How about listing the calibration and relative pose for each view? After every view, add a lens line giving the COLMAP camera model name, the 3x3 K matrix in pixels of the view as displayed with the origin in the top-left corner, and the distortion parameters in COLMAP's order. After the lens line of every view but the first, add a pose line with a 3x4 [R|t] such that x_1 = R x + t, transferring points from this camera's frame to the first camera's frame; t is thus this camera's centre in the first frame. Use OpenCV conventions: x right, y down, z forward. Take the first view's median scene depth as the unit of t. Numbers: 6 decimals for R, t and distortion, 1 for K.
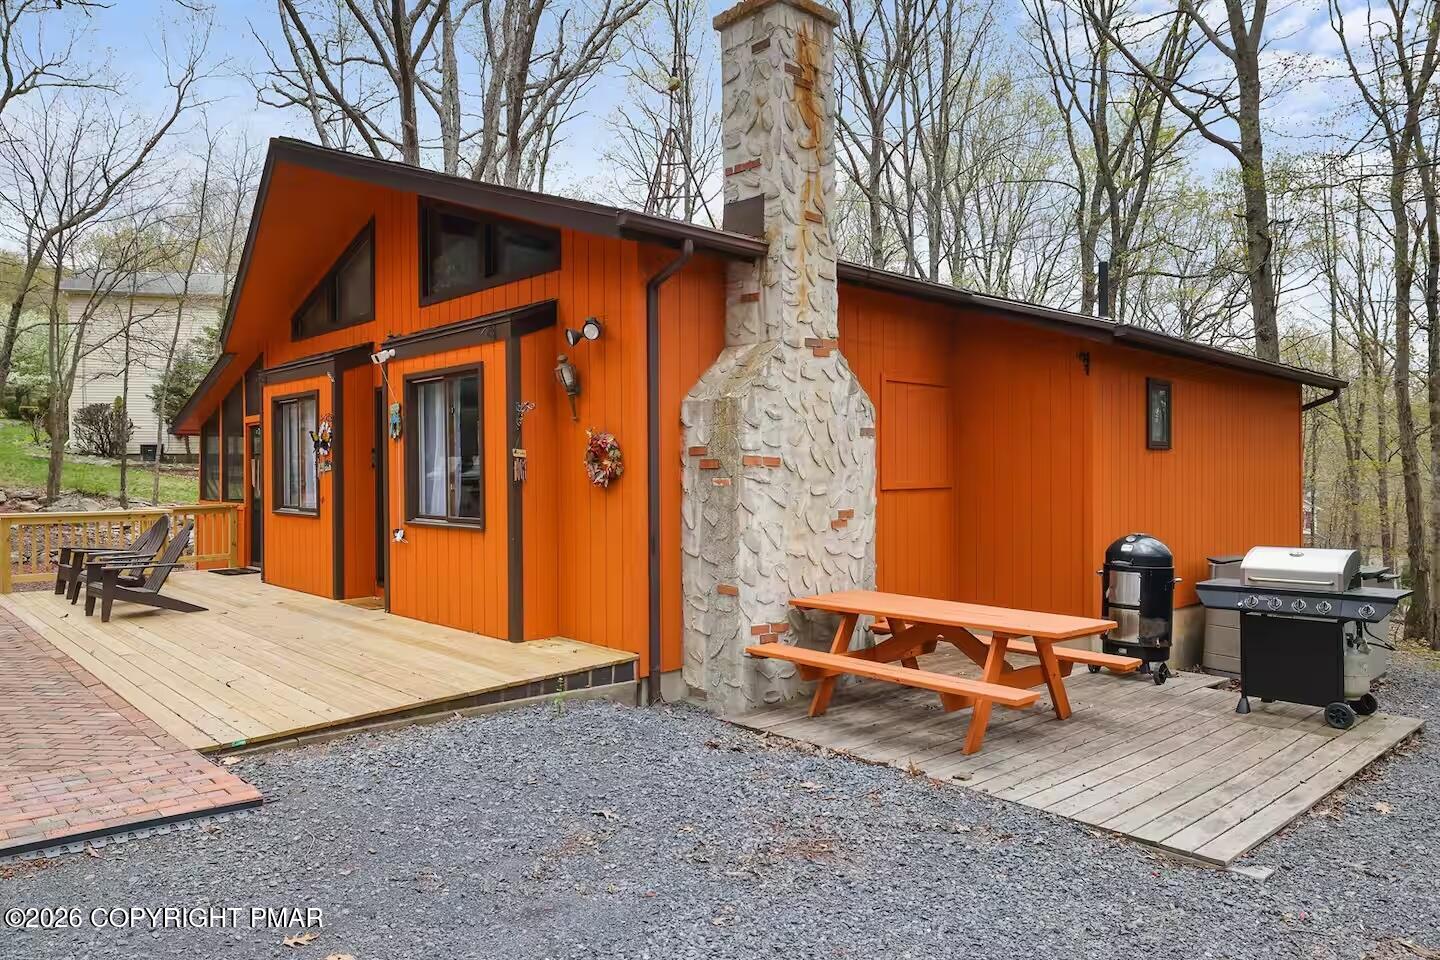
lens RADIAL K [[963.4, 0, 720.0], [0, 963.4, 480.0], [0, 0, 1]] dist [-0.001340, -0.000997]
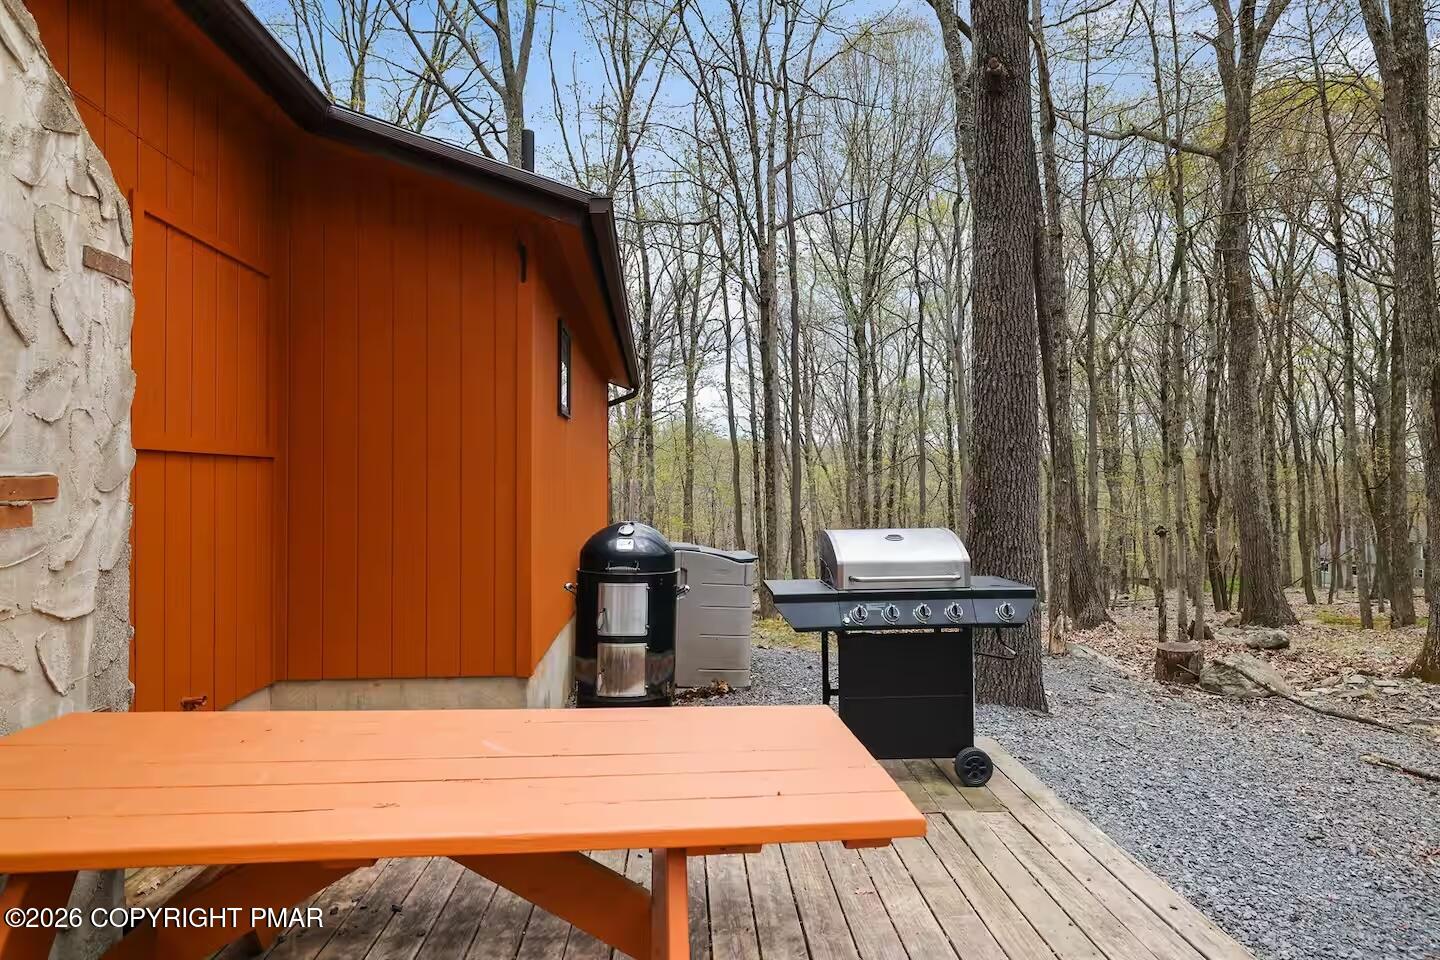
lens RADIAL K [[767.3, 0, 720.0], [0, 767.3, 480.0], [0, 0, 1]] dist [-0.004535, -0.001376]
pose [[0.647808, 0.006181, 0.761779, 0.083600], [0.006006, 0.999895, -0.013220, 0.035918], [-0.761780, 0.013140, 0.647702, 0.635842]]
